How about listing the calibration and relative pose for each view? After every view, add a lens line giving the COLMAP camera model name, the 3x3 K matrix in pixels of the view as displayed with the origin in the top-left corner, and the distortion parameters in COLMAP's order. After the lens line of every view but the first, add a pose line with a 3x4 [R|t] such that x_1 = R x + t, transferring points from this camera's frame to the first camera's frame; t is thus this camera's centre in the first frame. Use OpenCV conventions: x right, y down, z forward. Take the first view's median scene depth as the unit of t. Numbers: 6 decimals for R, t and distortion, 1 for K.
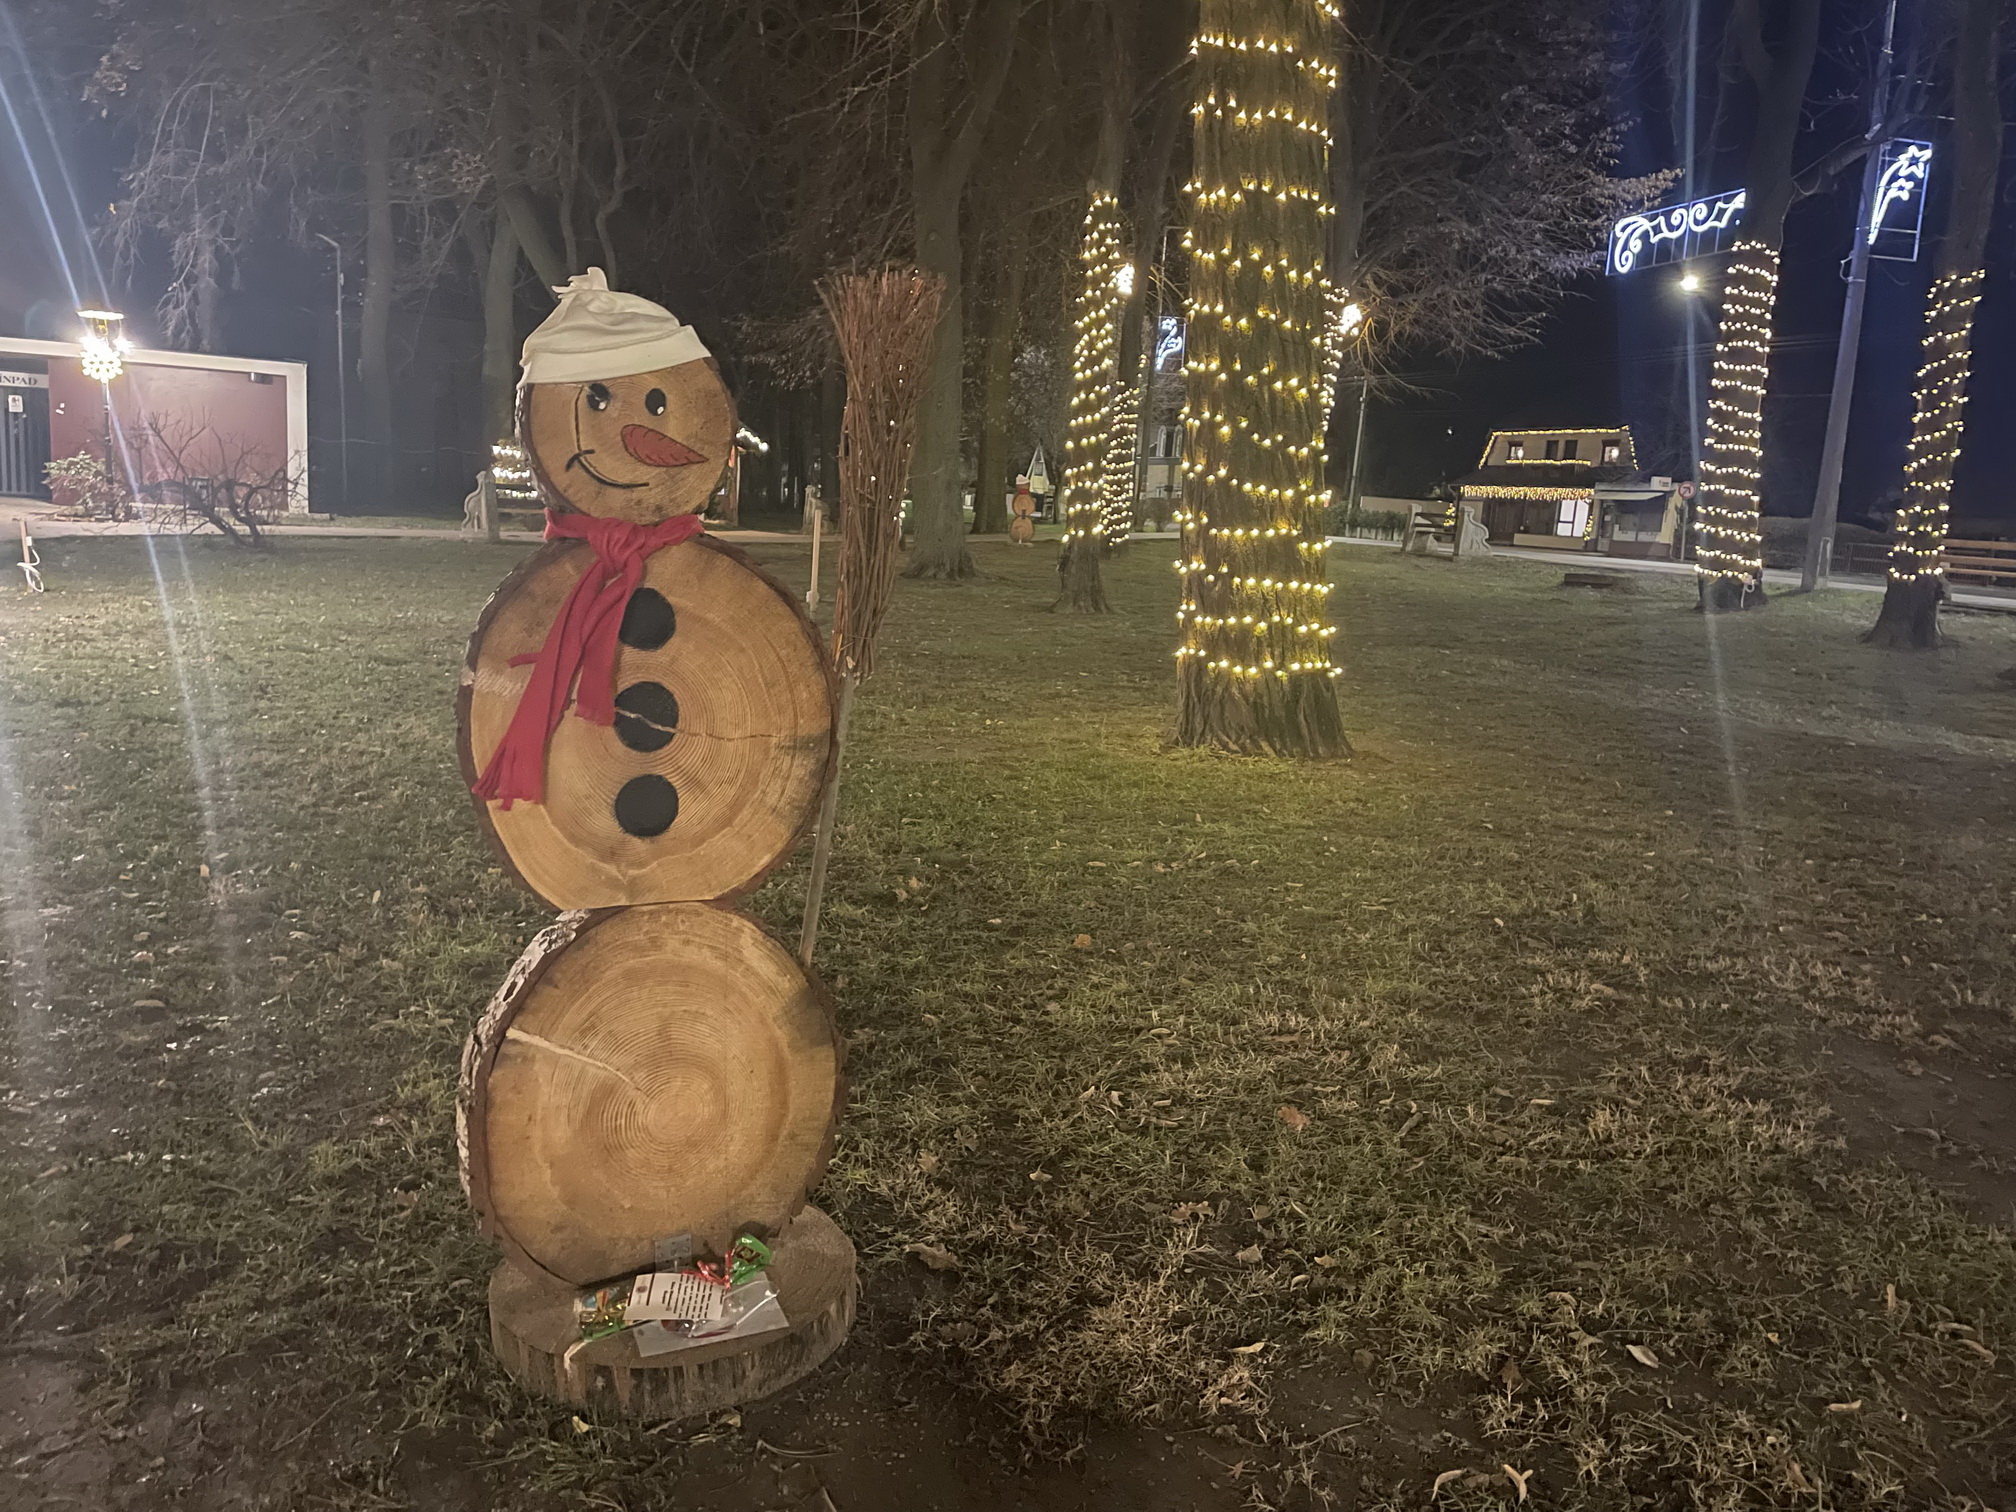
lens RADIAL K [[1542.0, 0, 1008.0], [0, 1542.0, 756.0], [0, 0, 1]] dist [0.126491, -0.151047]
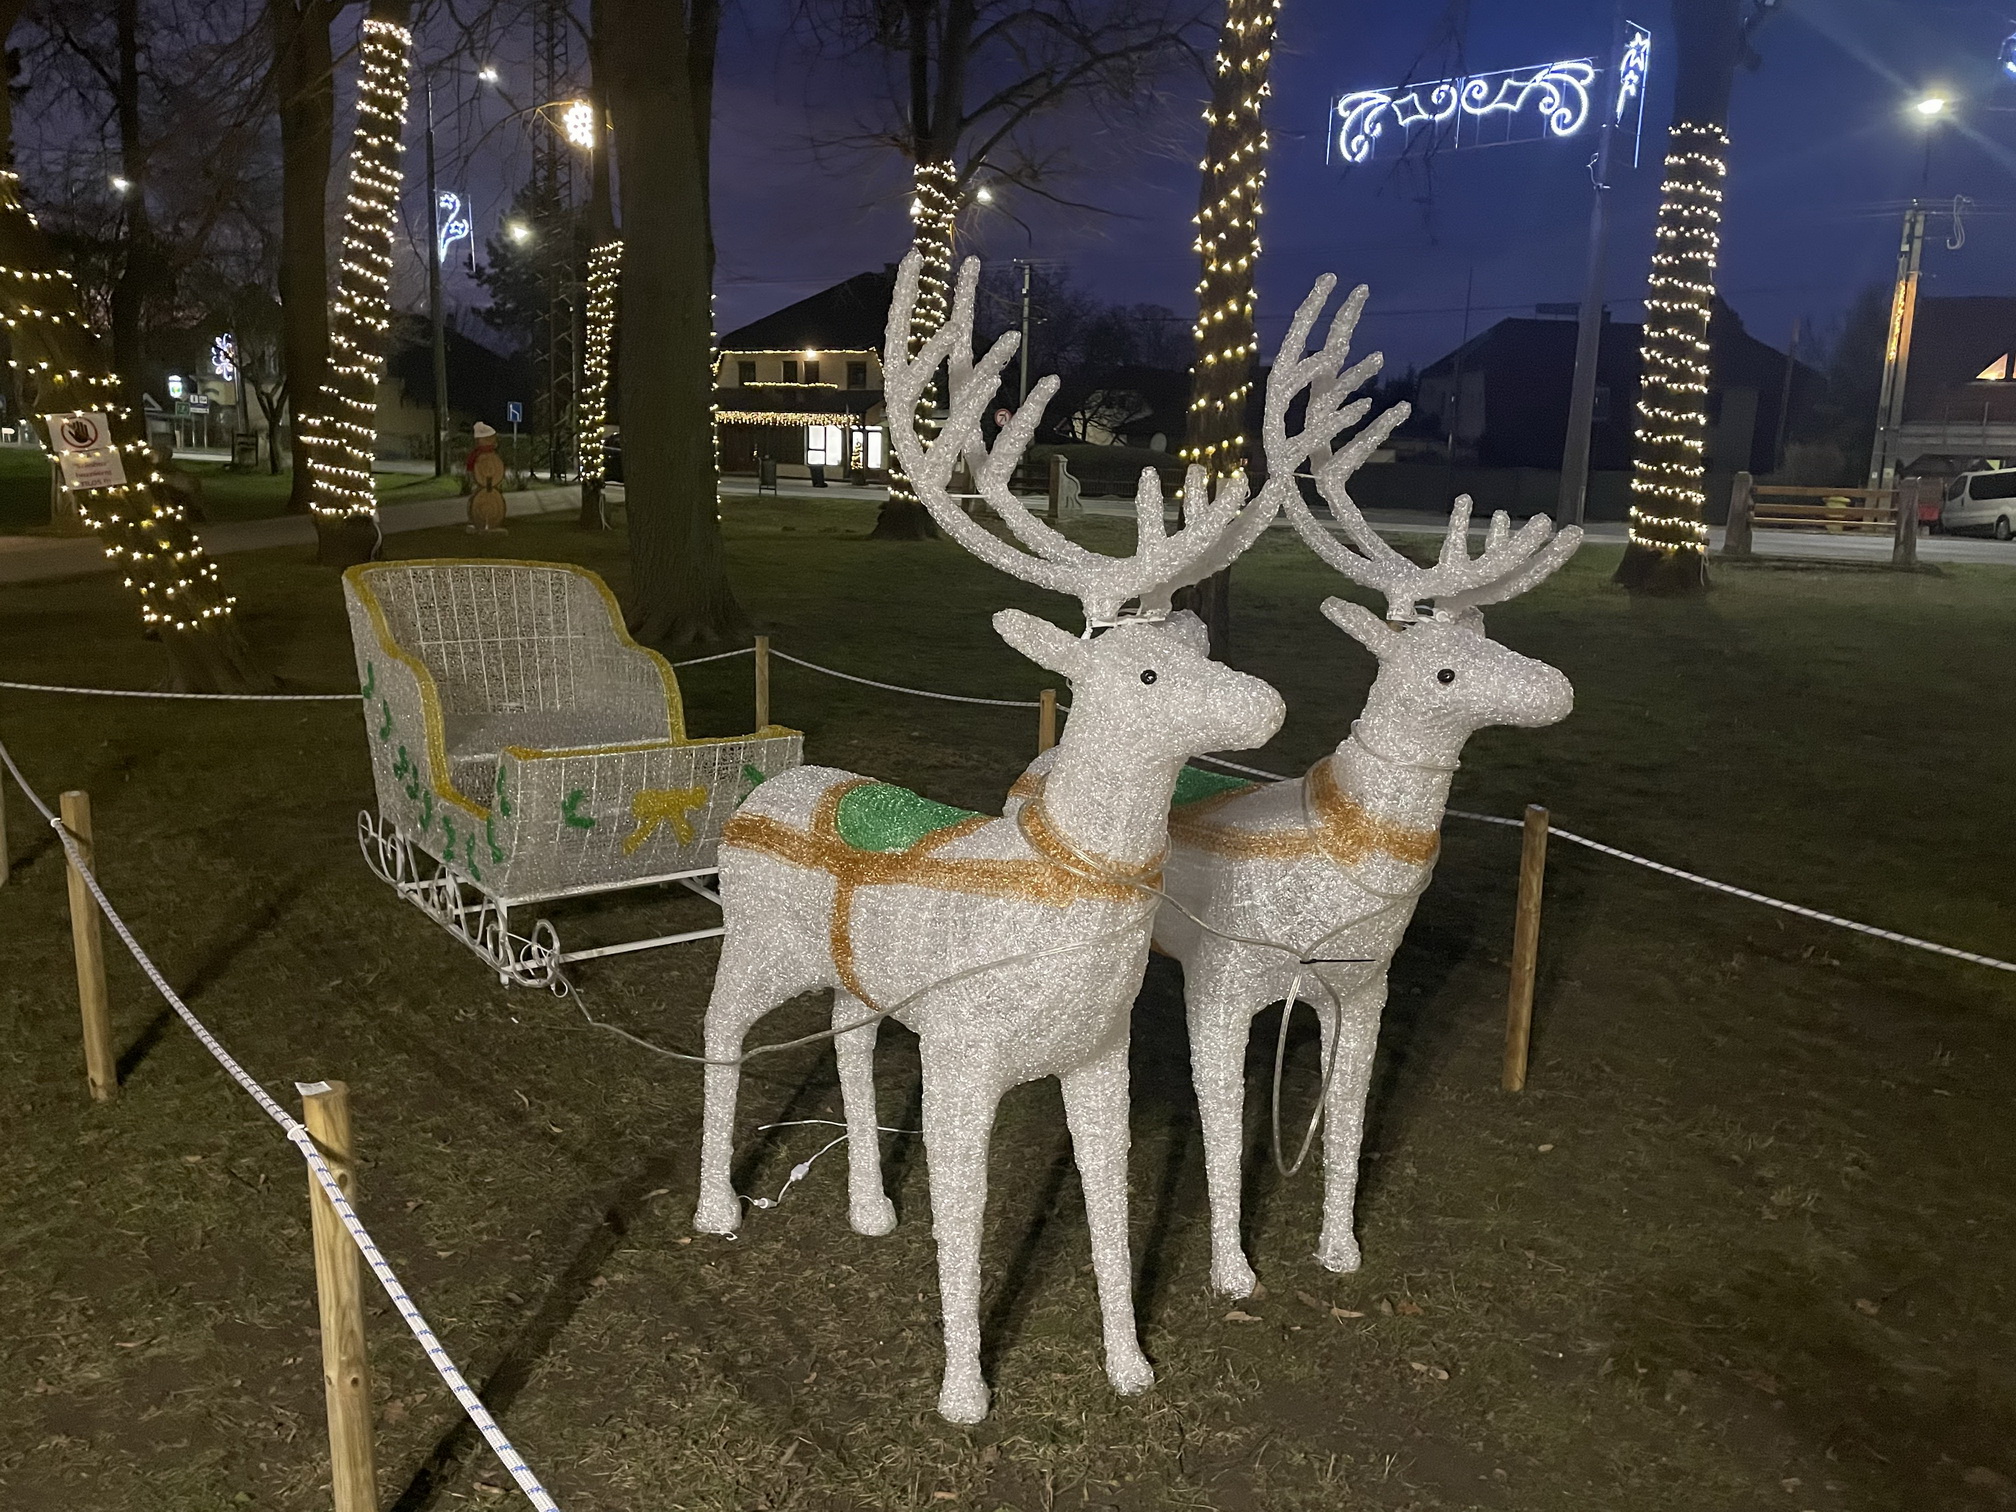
lens RADIAL K [[1542.0, 0, 1008.0], [0, 1542.0, 756.0], [0, 0, 1]] dist [0.126491, -0.151047]
pose [[0.828777, -0.139472, 0.541919, -0.239458], [0.110251, 0.990157, 0.086223, -0.098850], [-0.548610, -0.011712, 0.835996, 0.436595]]
